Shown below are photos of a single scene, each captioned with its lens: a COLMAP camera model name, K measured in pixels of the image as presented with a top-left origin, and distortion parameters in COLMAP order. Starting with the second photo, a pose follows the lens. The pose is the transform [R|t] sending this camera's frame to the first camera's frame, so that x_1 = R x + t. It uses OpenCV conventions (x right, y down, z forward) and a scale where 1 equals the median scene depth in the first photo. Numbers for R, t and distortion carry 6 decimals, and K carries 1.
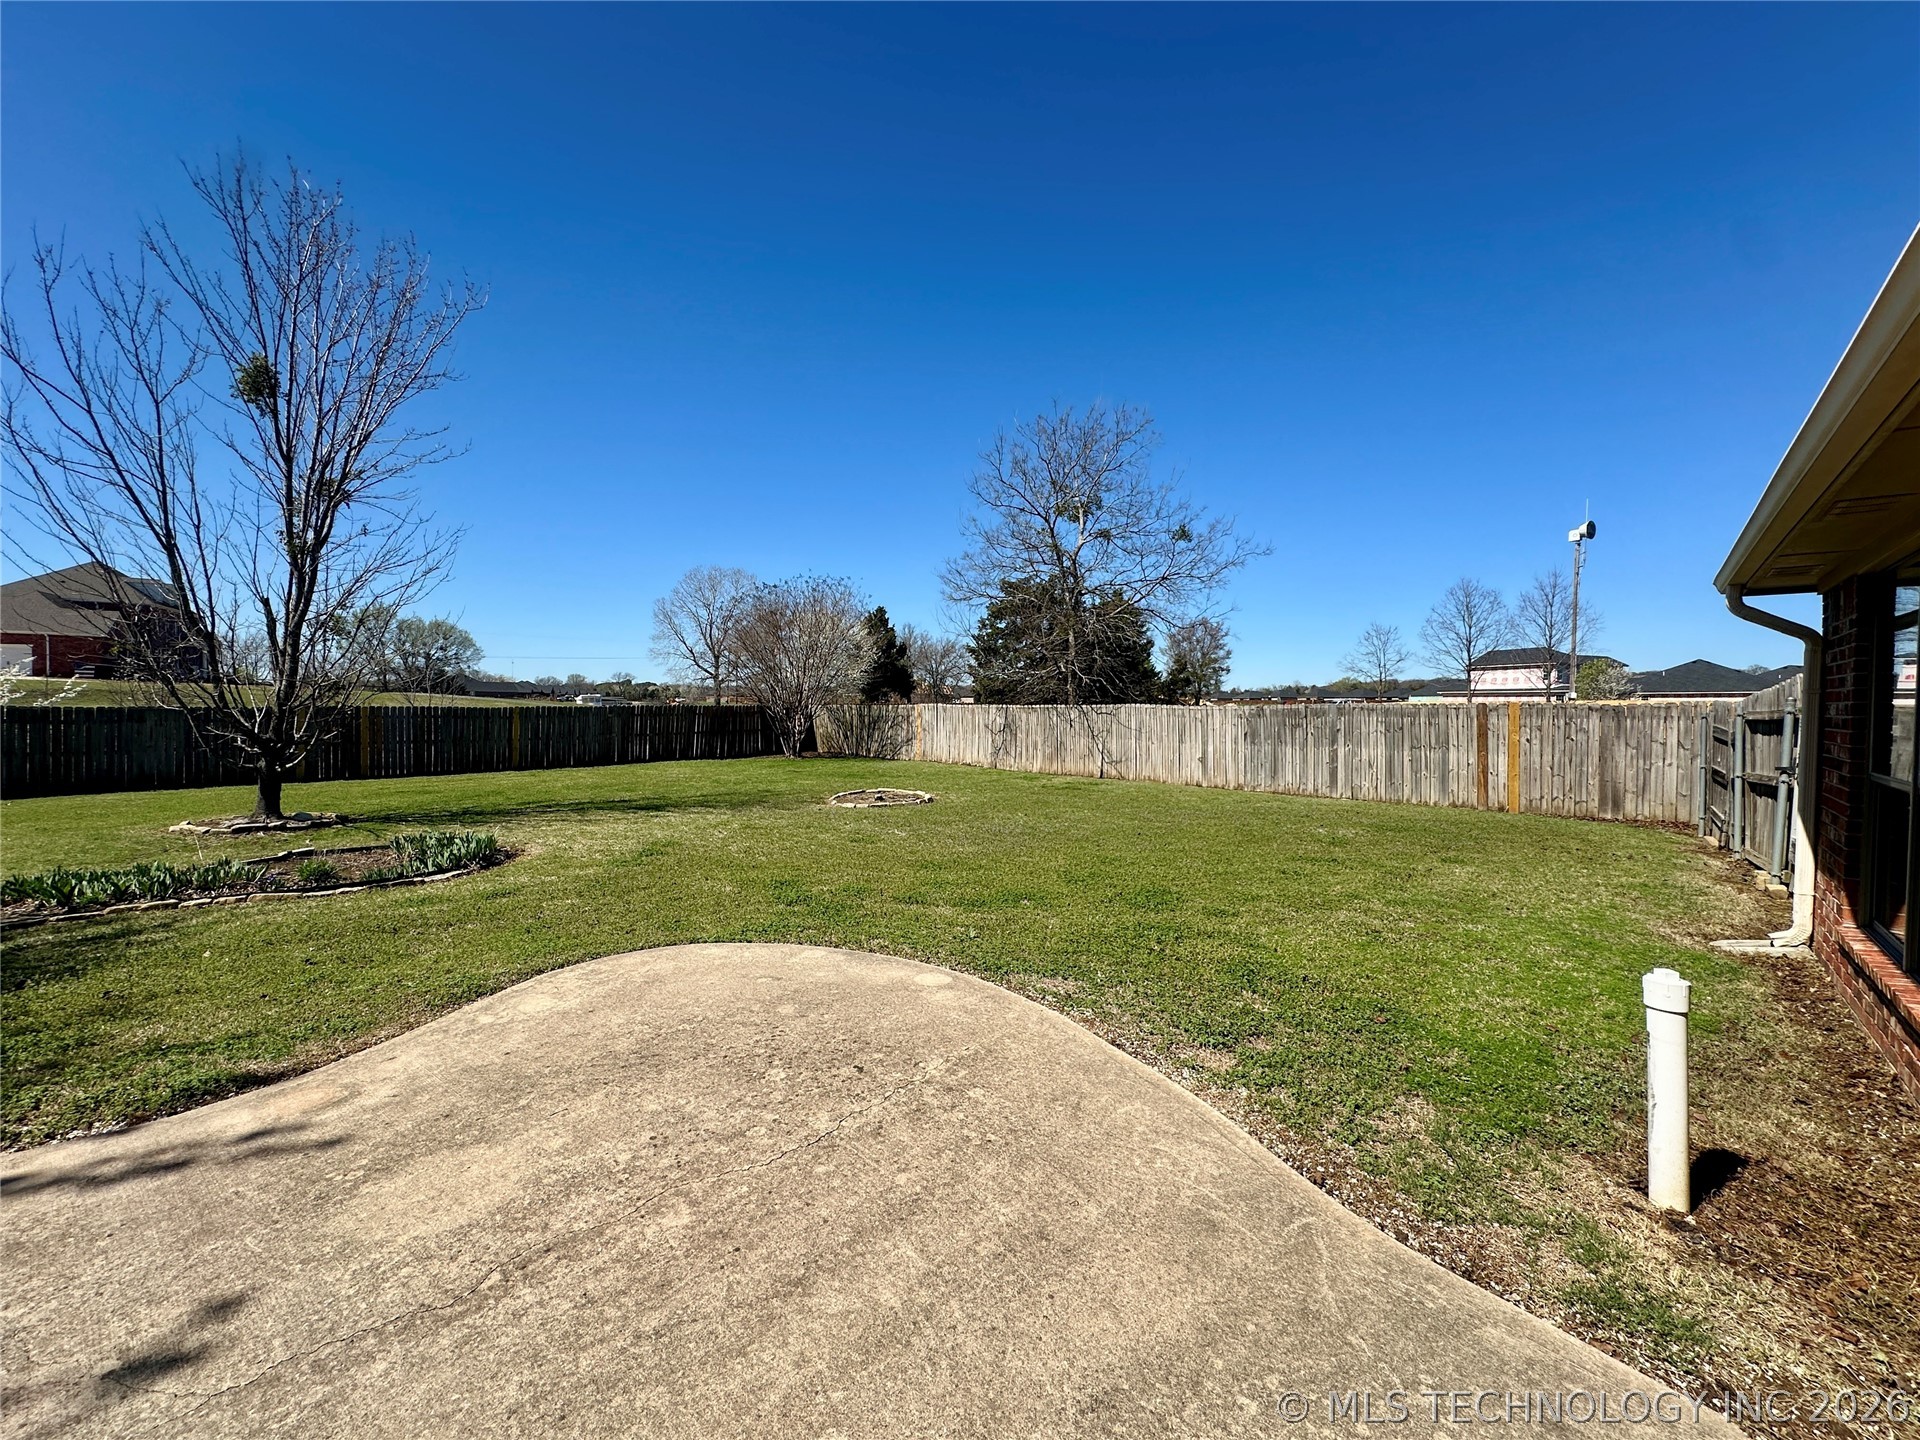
lens RADIAL K [[765.6, 0, 957.3], [0, 765.6, 720.8], [0, 0, 1]] dist [-0.003674, 0.001154]
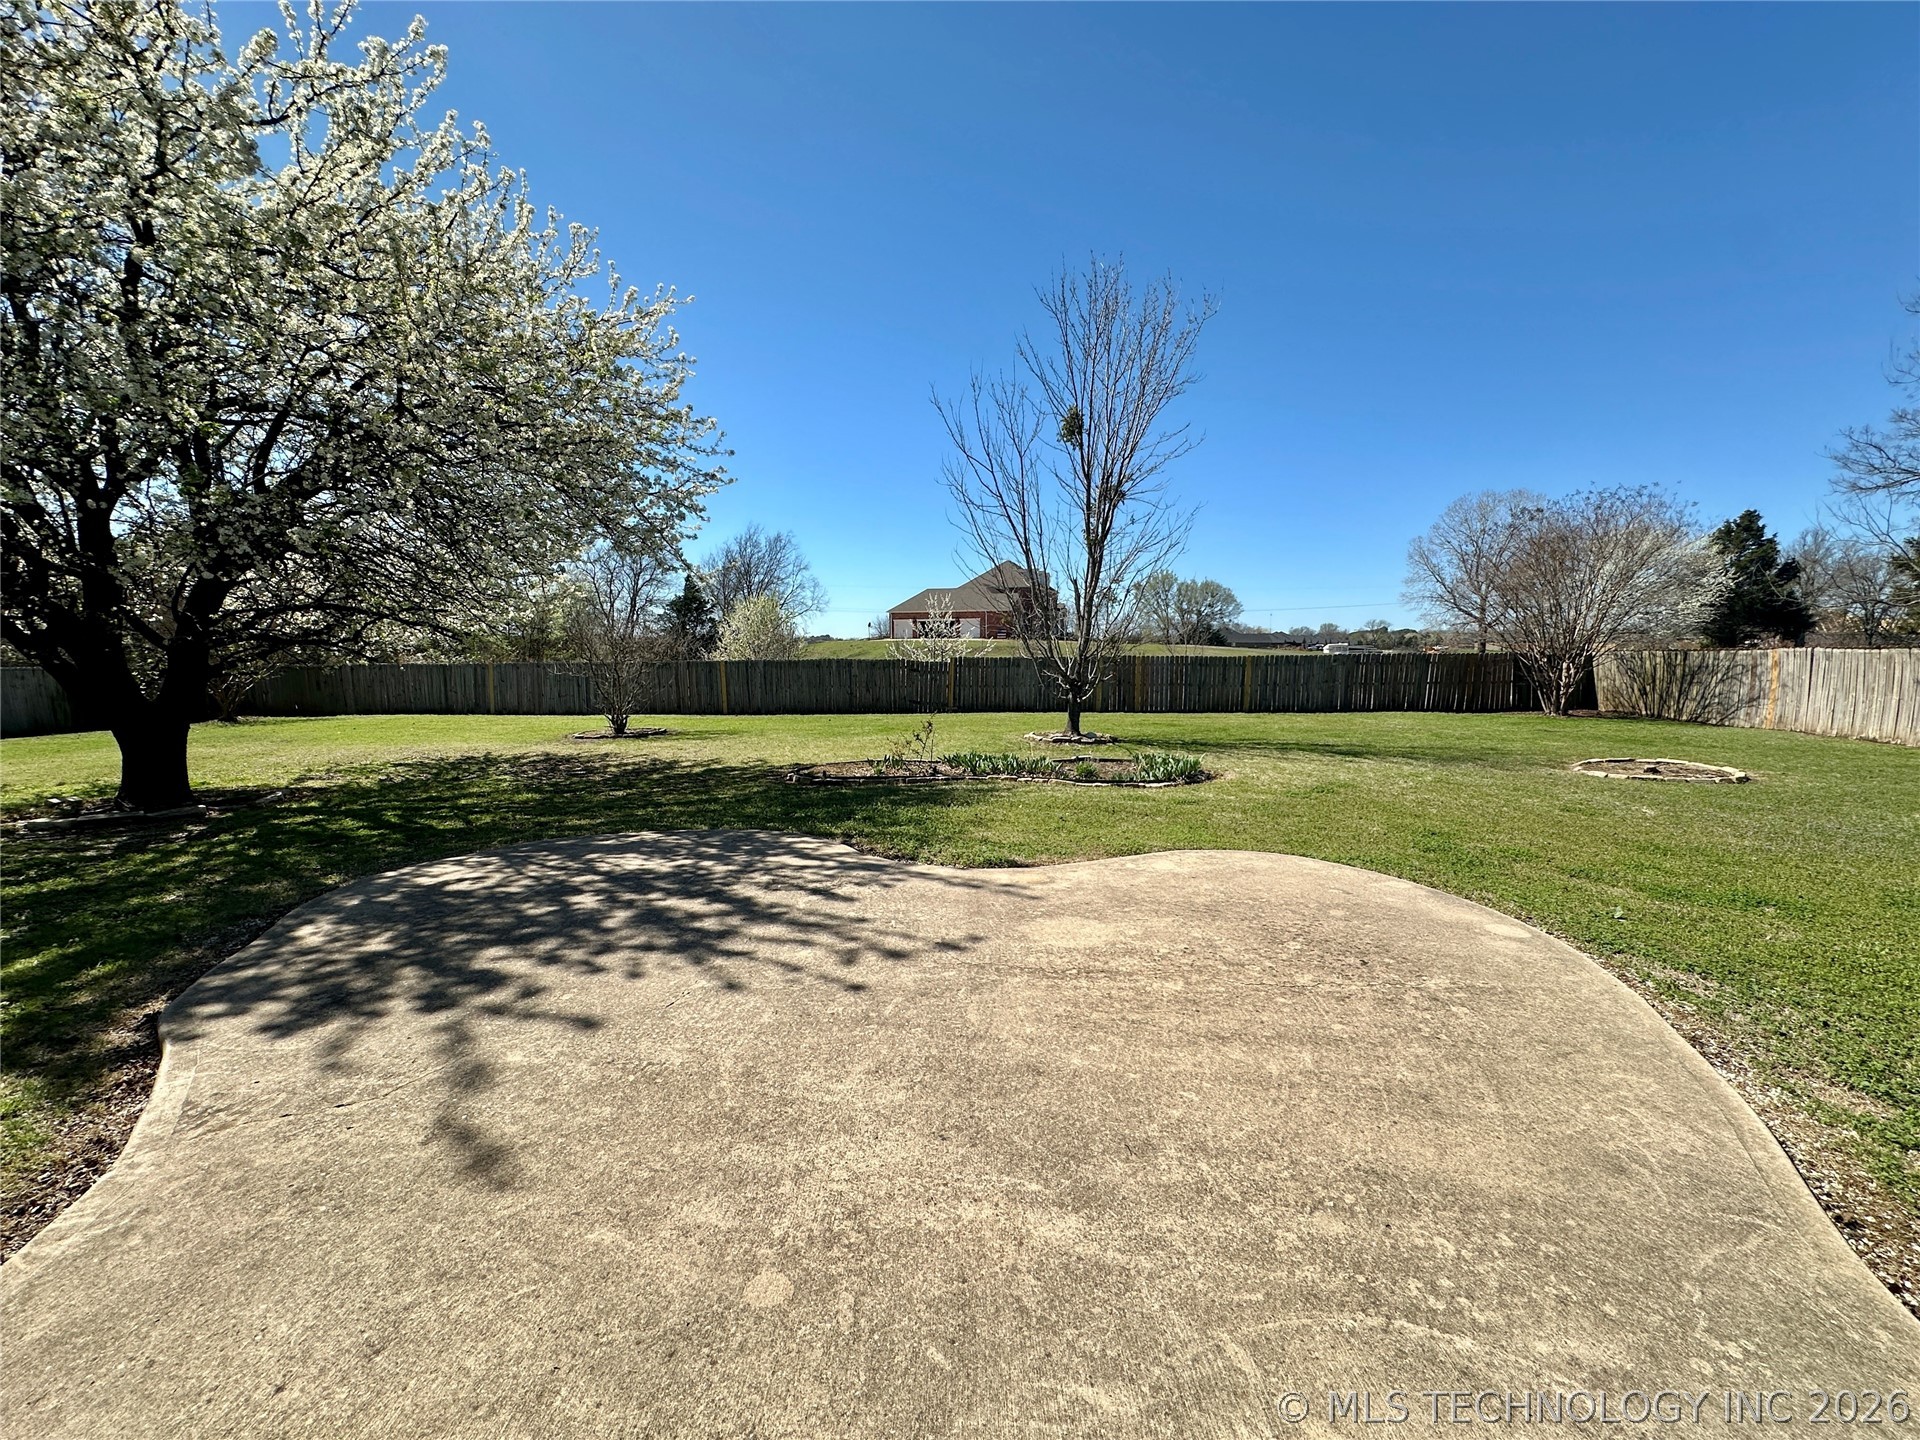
lens RADIAL K [[765.6, 0, 959.7], [0, 765.6, 718.7], [0, 0, 1]] dist [-0.003674, 0.001154]
pose [[0.613538, 0.059025, -0.787456, 0.095217], [-0.008847, 0.997654, 0.067887, 0.002449], [0.789616, -0.034684, 0.612620, -0.046047]]
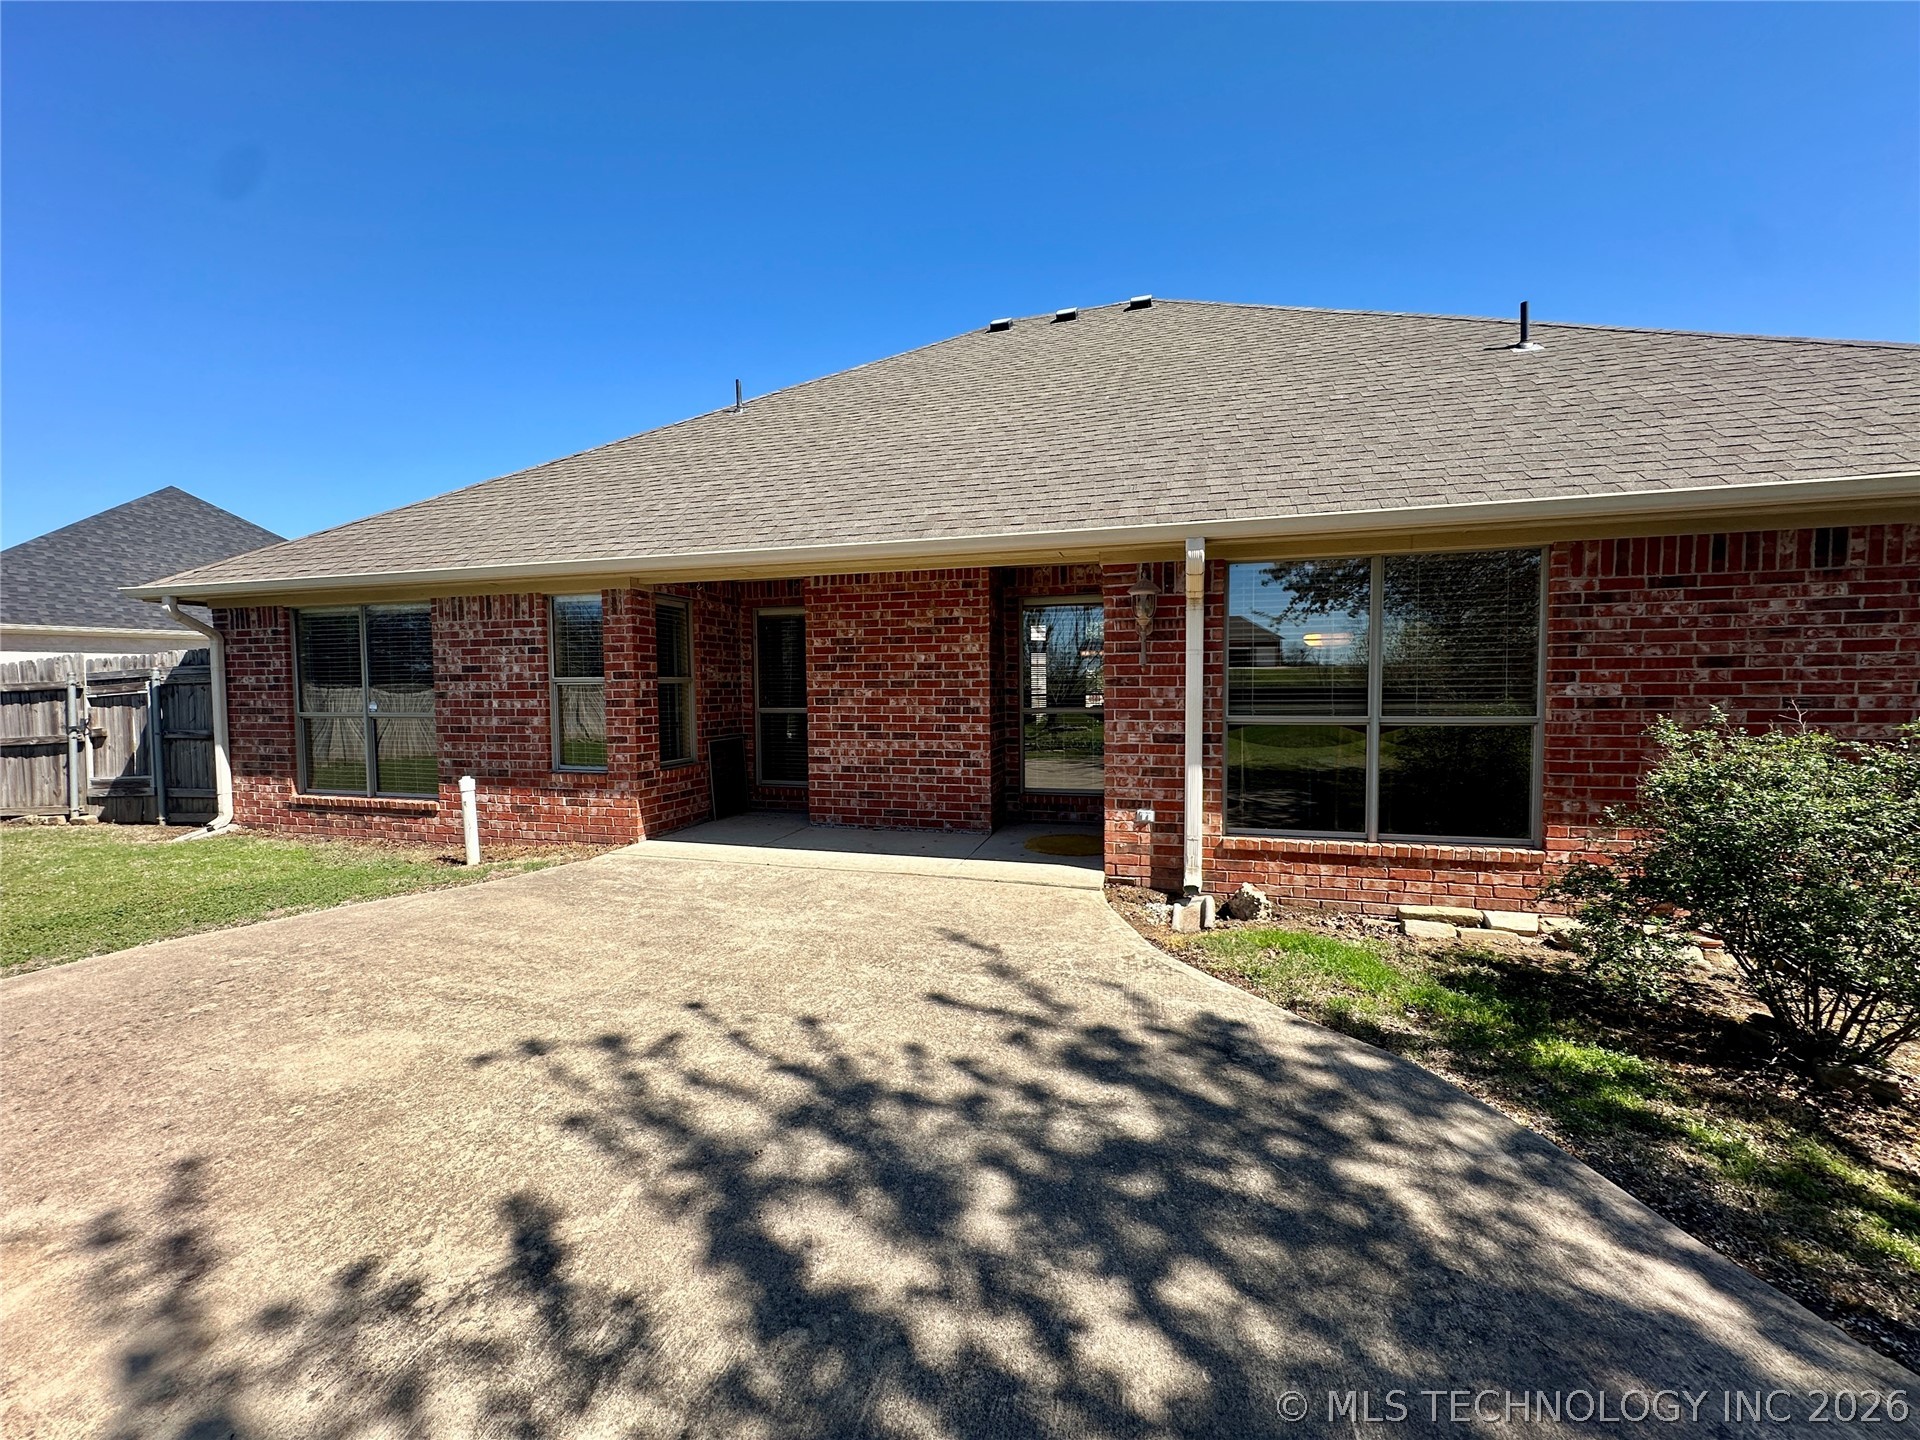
lens RADIAL K [[765.6, 0, 959.6], [0, 765.6, 715.1], [0, 0, 1]] dist [-0.003674, 0.001154]
pose [[-0.433652, -0.043956, 0.900008, -0.407646], [0.022746, 0.997957, 0.059699, -0.000610], [-0.900794, 0.046360, -0.431766, 0.113273]]
